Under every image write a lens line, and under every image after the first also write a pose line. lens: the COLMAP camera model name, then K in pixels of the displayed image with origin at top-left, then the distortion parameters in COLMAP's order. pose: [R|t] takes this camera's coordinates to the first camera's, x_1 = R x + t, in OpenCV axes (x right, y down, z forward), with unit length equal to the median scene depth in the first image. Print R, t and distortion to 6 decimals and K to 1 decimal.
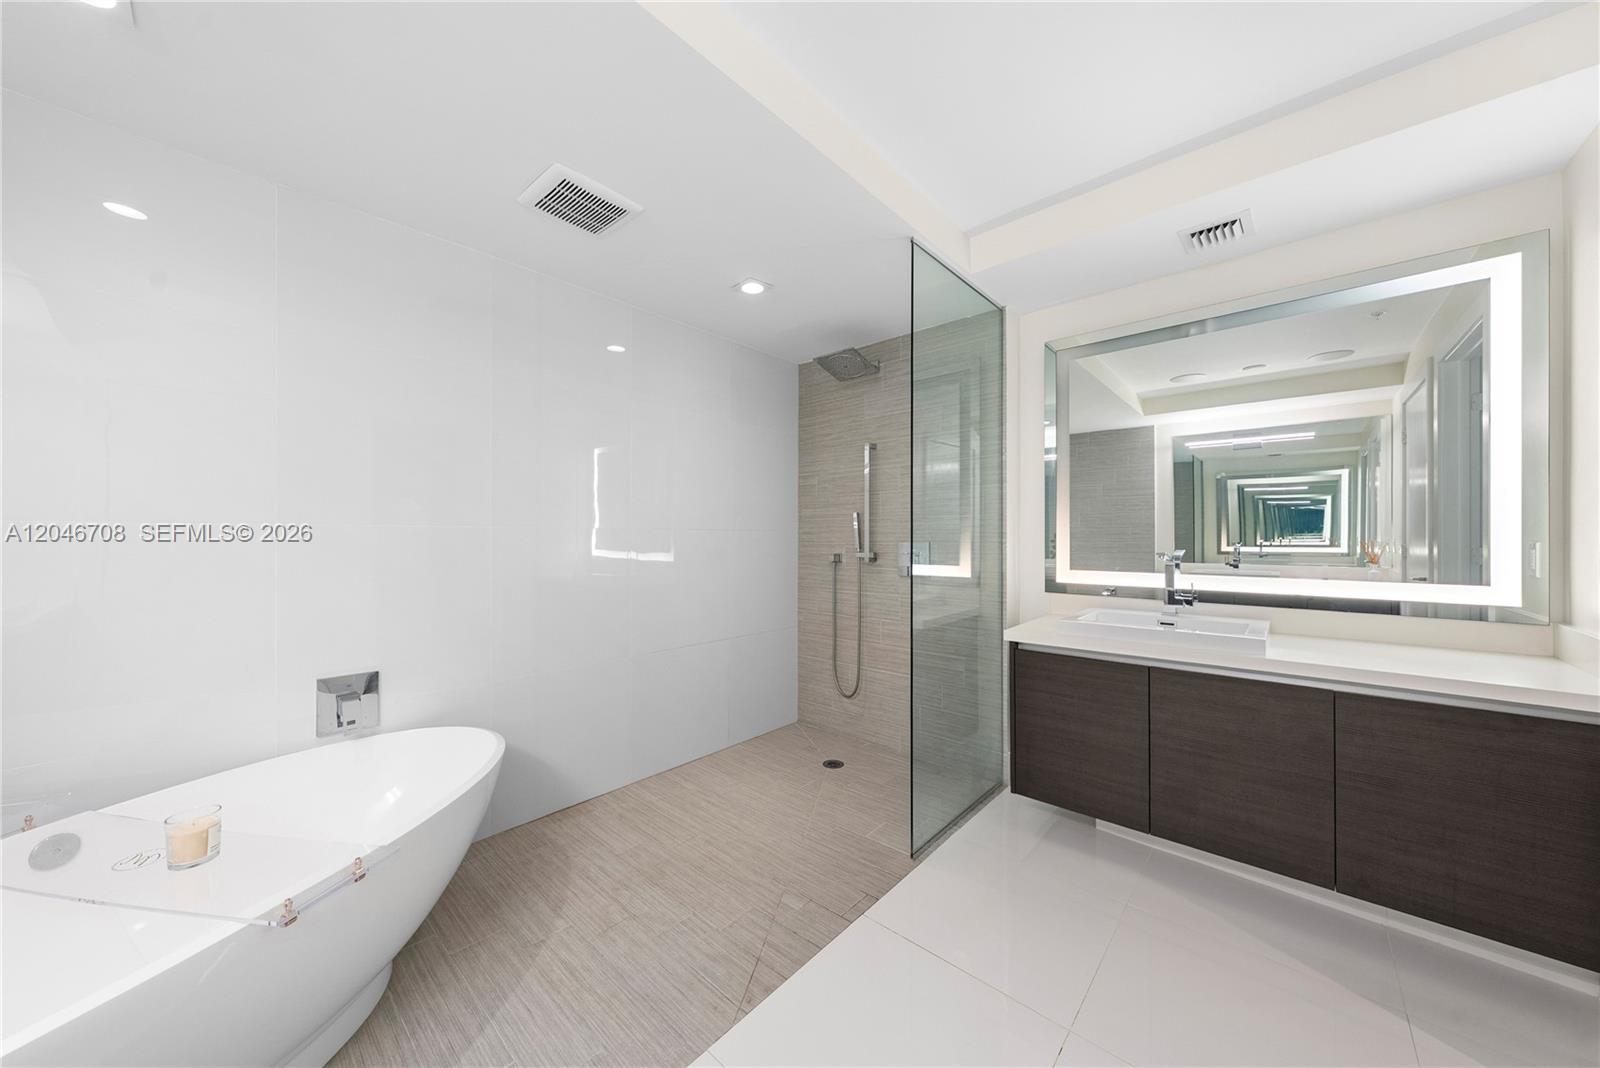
lens RADIAL K [[551.0, 0, 811.5], [0, 551.0, 539.3], [0, 0, 1]] dist [0.001324, -0.000242]
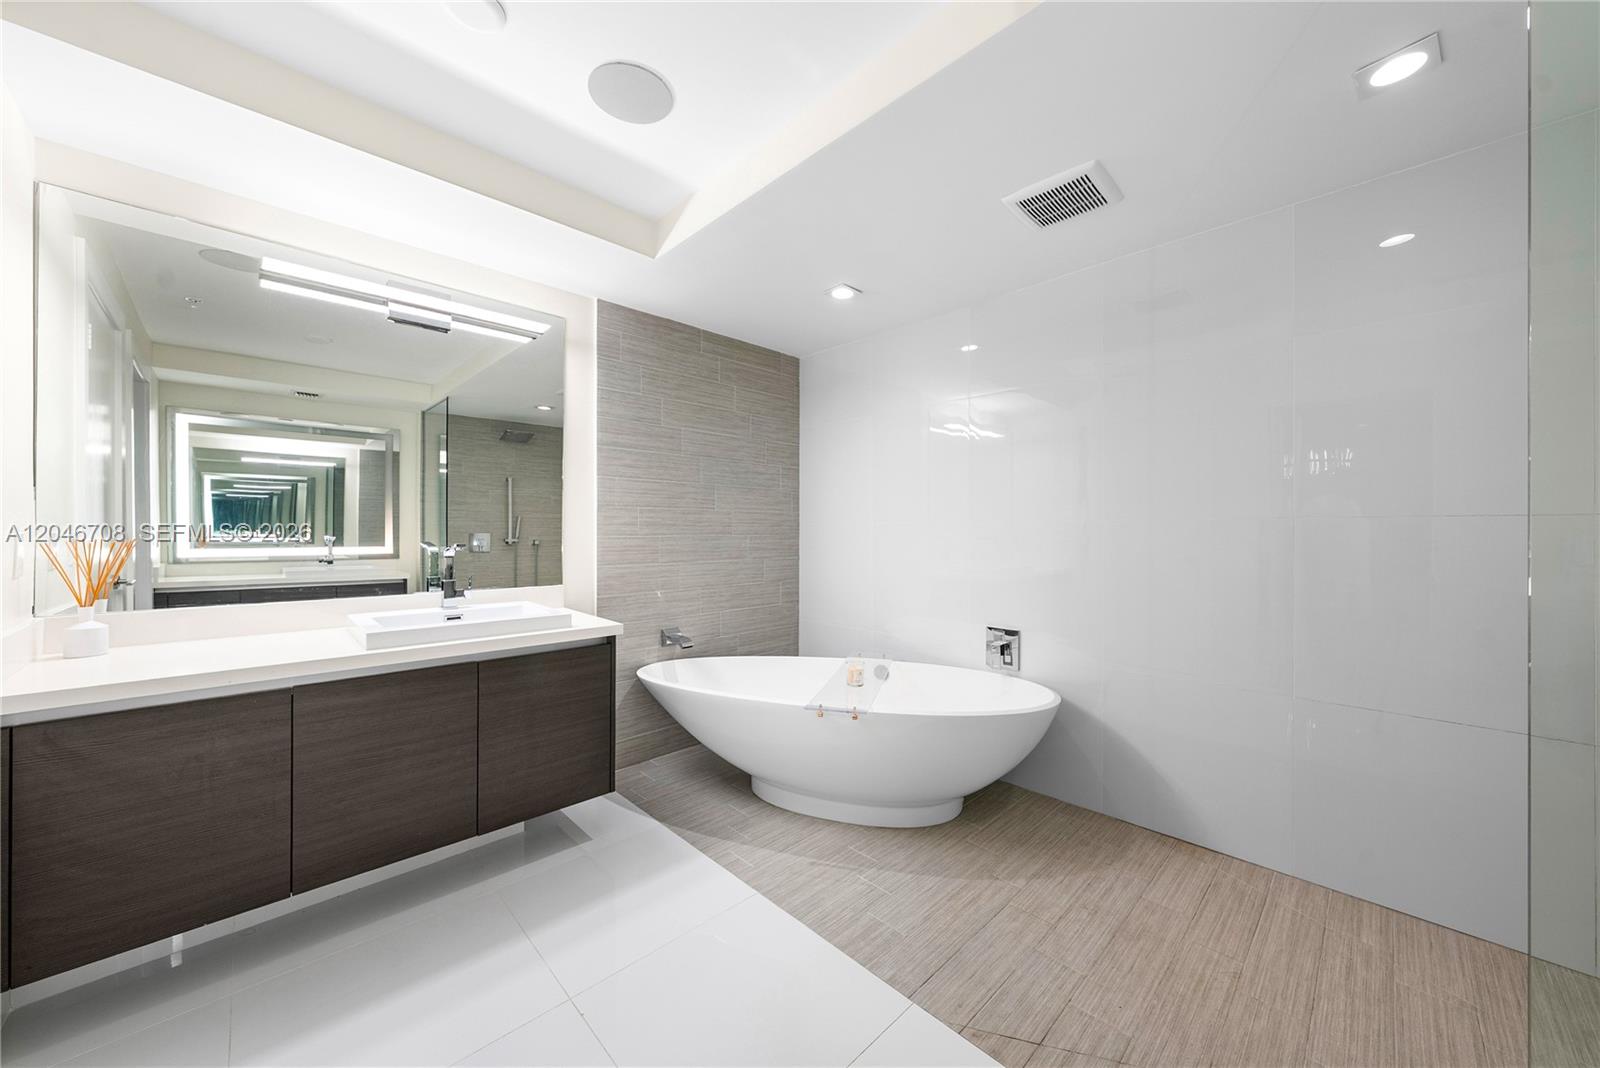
lens RADIAL K [[599.9, 0, 810.6], [0, 599.9, 528.5], [0, 0, 1]] dist [-0.000374, -0.000531]
pose [[-0.089477, -0.003317, -0.995983, 0.674764], [-0.005102, 0.999983, -0.002872, 0.001071], [0.995976, 0.004825, -0.089493, 0.606180]]
